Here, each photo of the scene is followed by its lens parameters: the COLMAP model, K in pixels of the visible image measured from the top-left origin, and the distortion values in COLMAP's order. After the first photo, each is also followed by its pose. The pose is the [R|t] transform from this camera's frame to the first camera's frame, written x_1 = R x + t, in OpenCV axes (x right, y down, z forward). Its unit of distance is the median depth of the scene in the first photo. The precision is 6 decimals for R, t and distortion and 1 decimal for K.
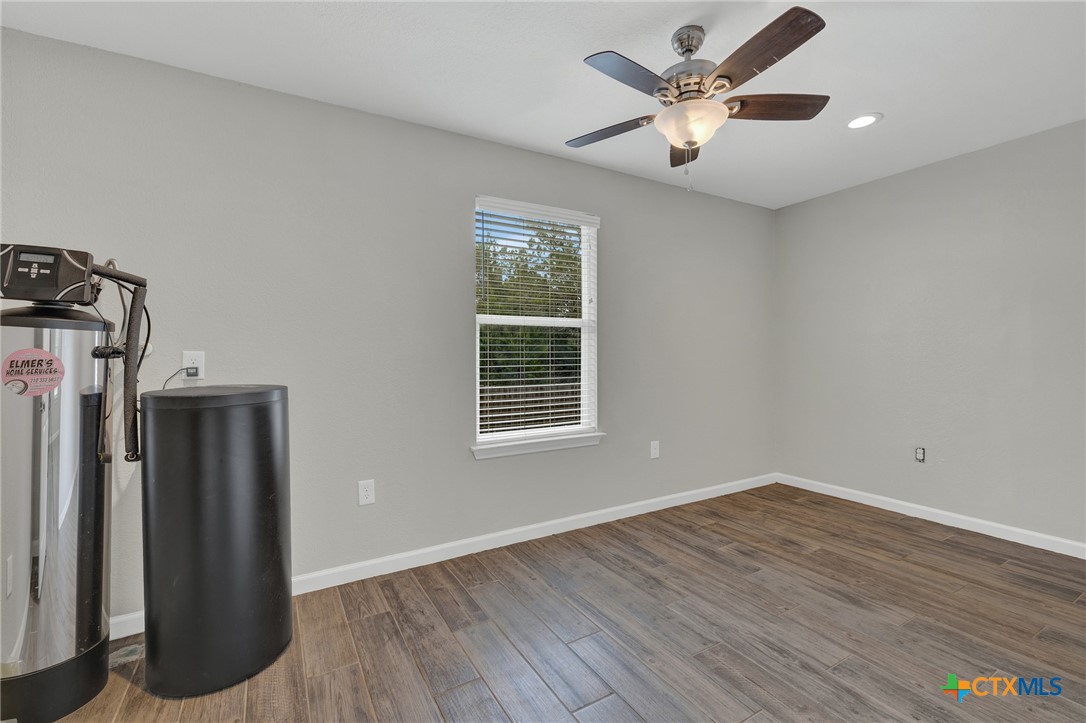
lens RADIAL K [[461.8, 0, 536.8], [0, 461.8, 360.0], [0, 0, 1]] dist [-0.000668, -0.000116]
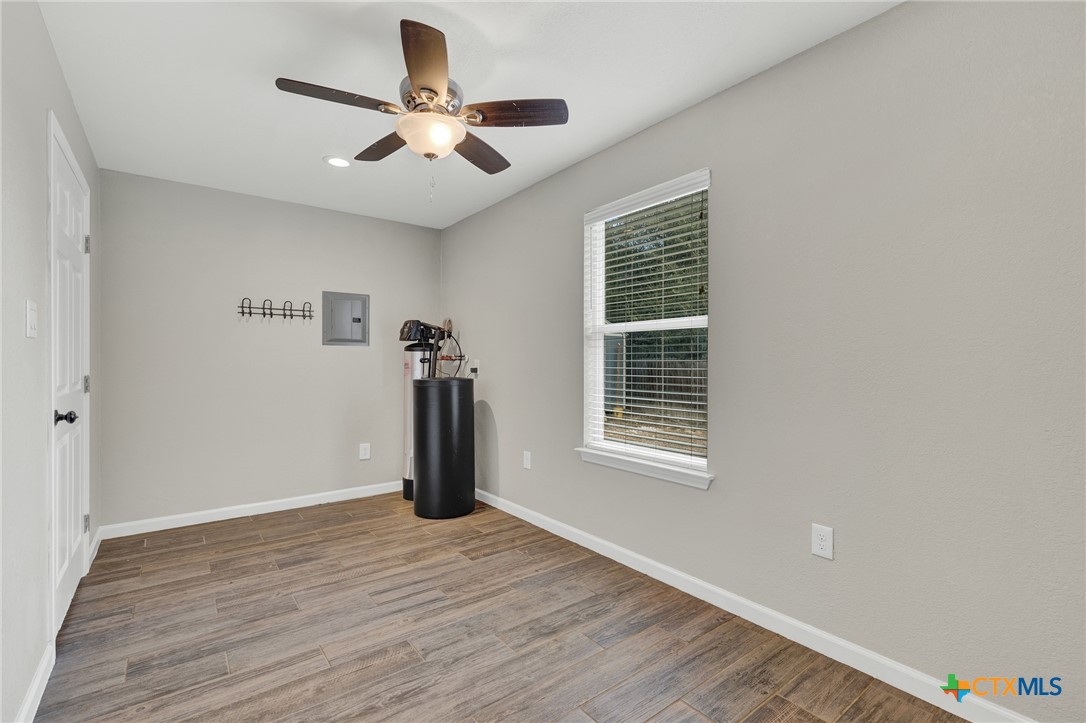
lens RADIAL K [[485.1, 0, 539.1], [0, 485.1, 357.2], [0, 0, 1]] dist [0.002407, 0.000503]
pose [[0.133067, -0.002069, -0.991105, 1.104336], [-0.014341, 0.999889, -0.004013, -0.020990], [0.991003, 0.014748, 0.133023, 0.833714]]
